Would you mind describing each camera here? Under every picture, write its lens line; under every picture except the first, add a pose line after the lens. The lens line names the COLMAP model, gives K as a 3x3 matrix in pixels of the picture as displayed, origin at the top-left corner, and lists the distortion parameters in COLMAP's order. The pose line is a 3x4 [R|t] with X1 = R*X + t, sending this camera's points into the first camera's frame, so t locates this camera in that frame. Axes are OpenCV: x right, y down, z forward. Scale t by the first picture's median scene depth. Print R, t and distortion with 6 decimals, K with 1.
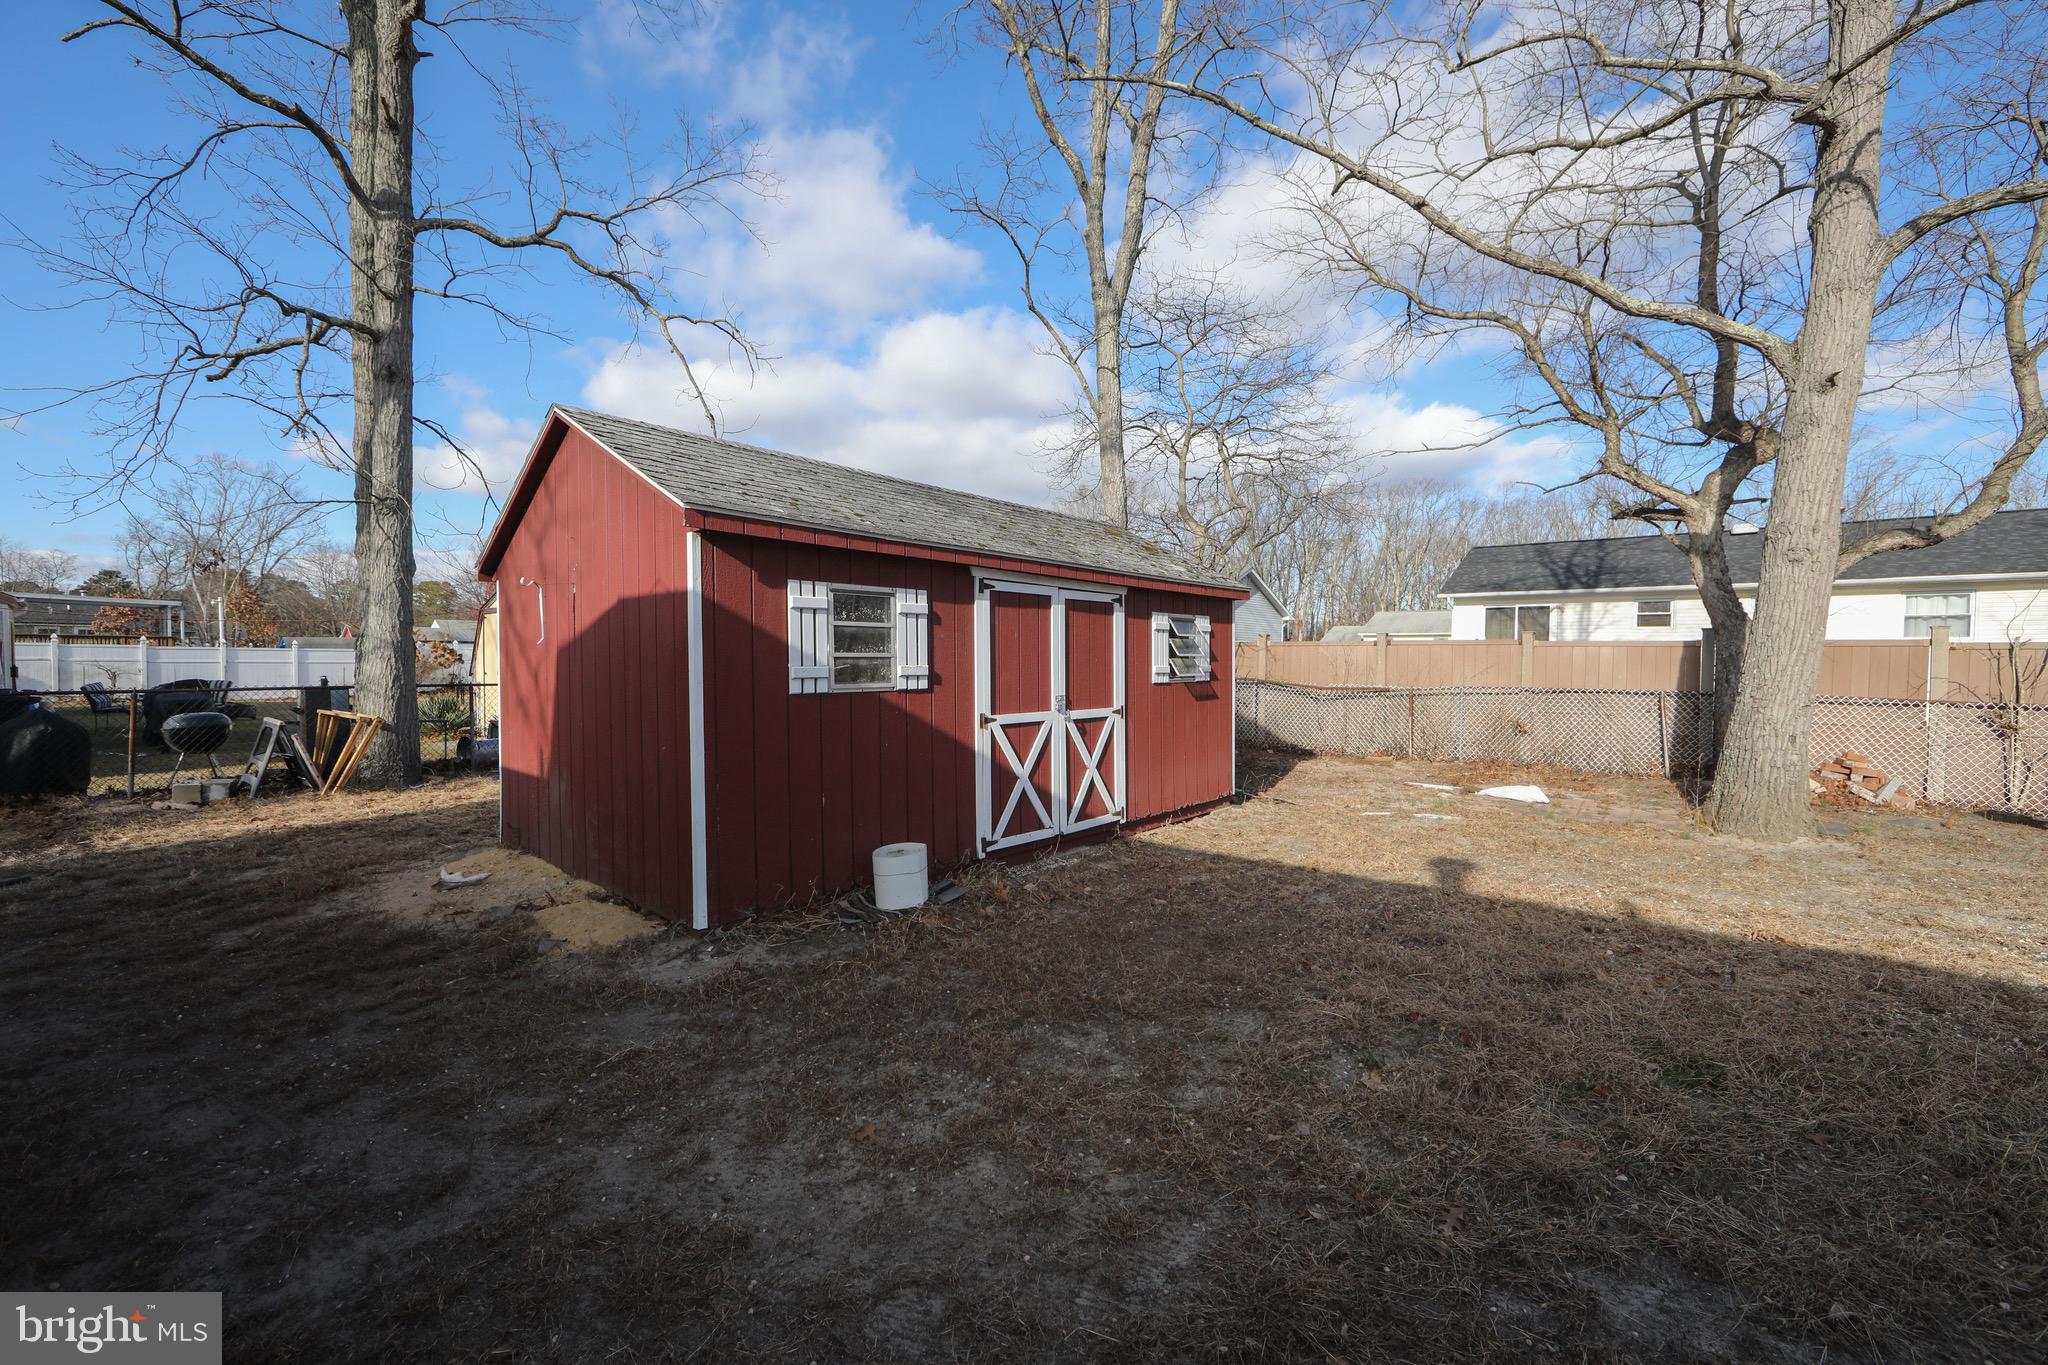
lens RADIAL K [[803.1, 0, 1024.0], [0, 803.1, 682.5], [0, 0, 1]] dist [-0.001742, -0.000162]
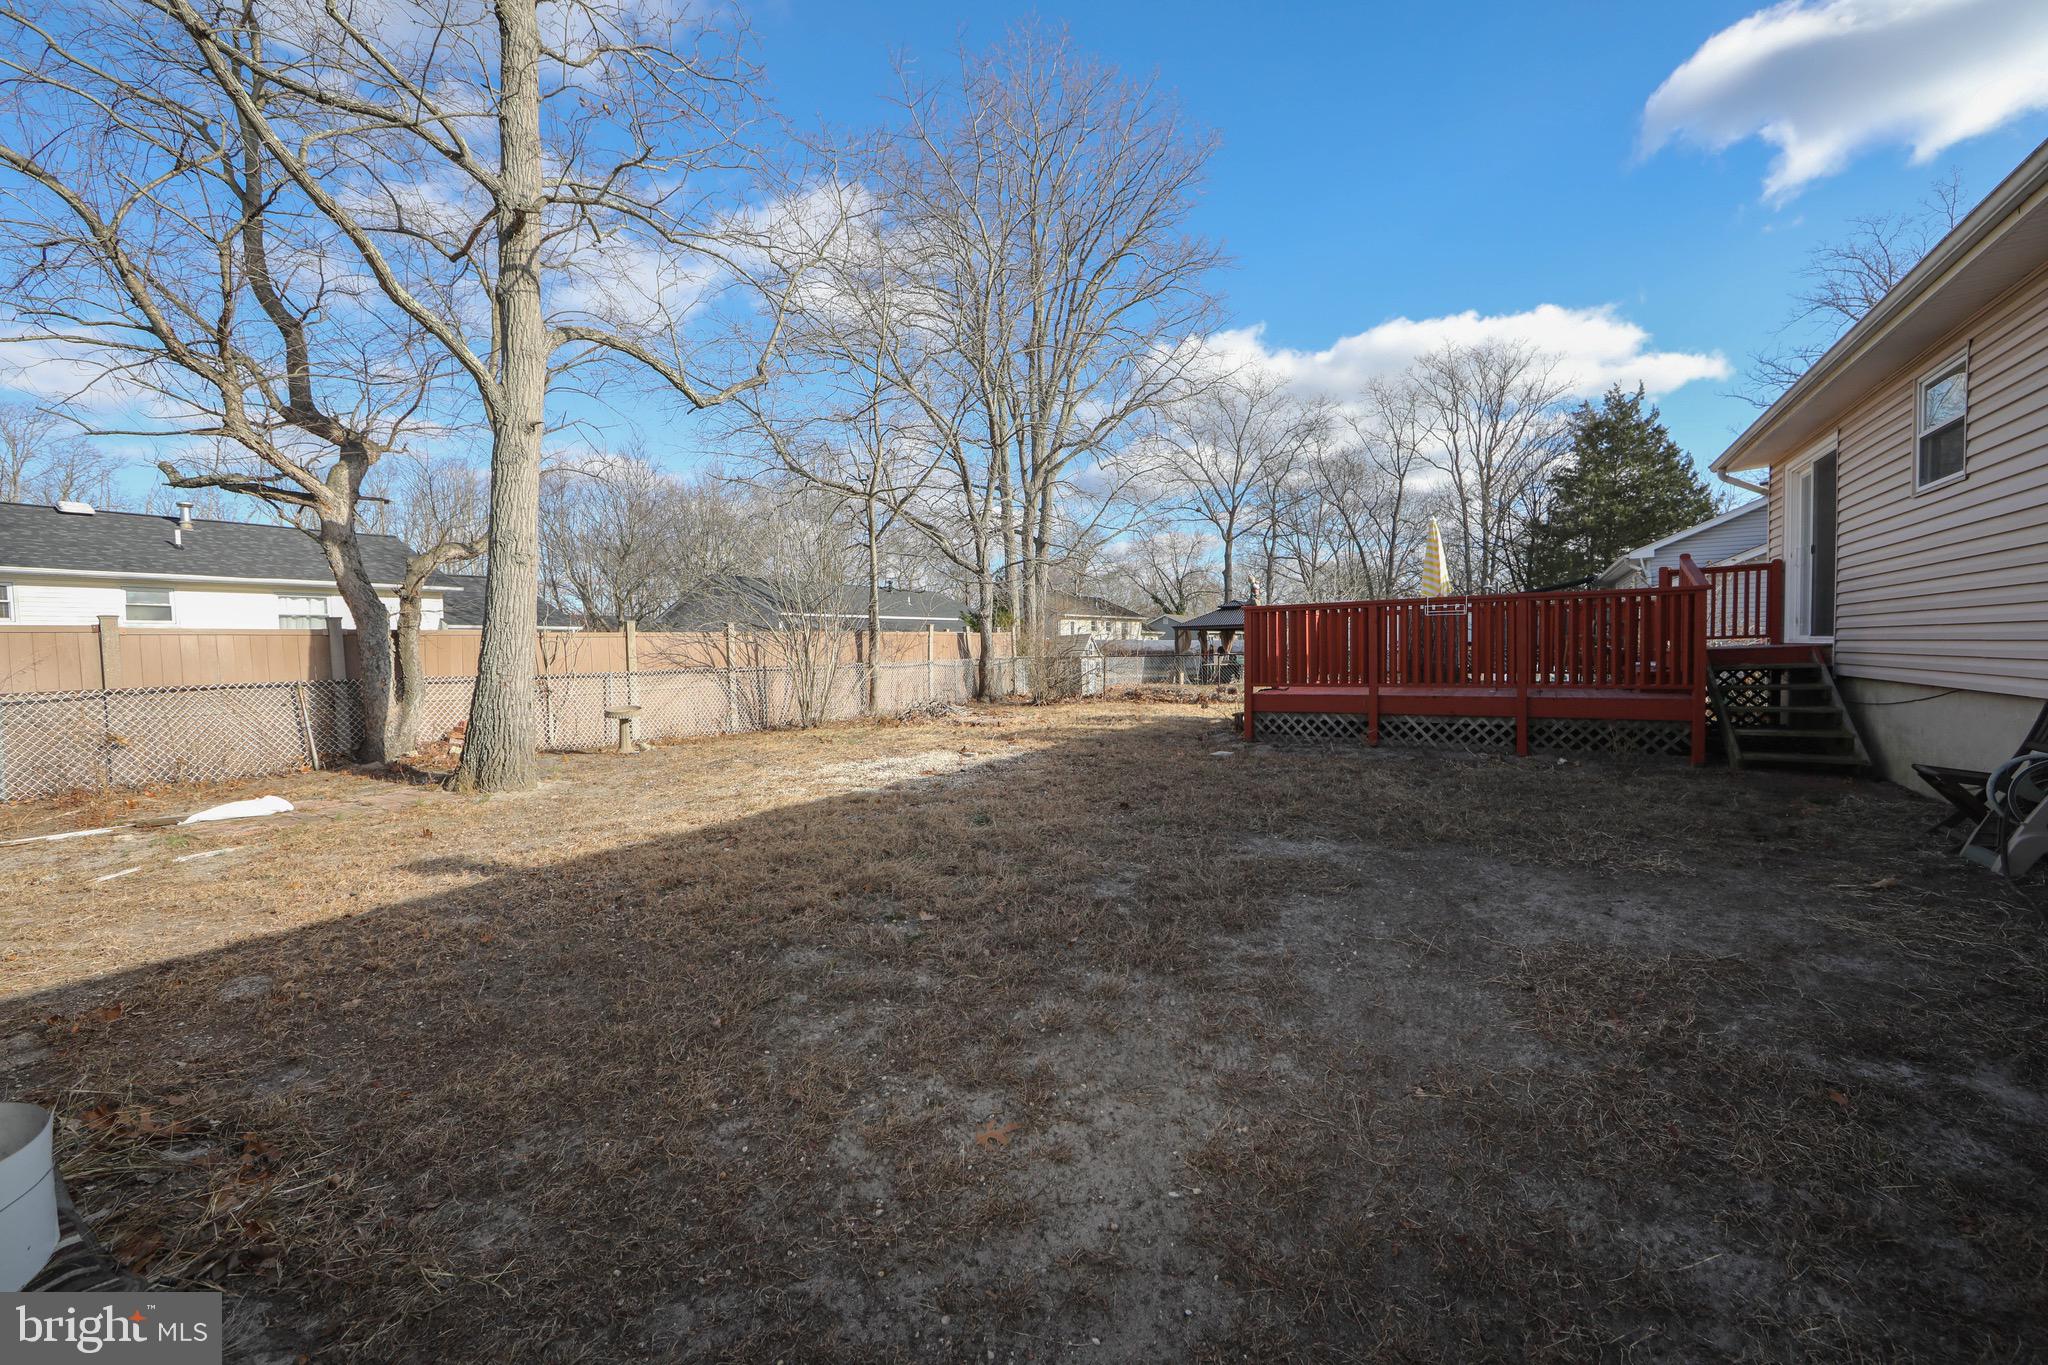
lens RADIAL K [[803.1, 0, 1024.0], [0, 803.1, 682.5], [0, 0, 1]] dist [-0.001742, -0.000162]
pose [[-0.127556, -0.050513, 0.990544, -0.284666], [0.053024, 0.996927, 0.057667, 0.002803], [-0.990413, 0.059879, -0.124486, 0.283871]]
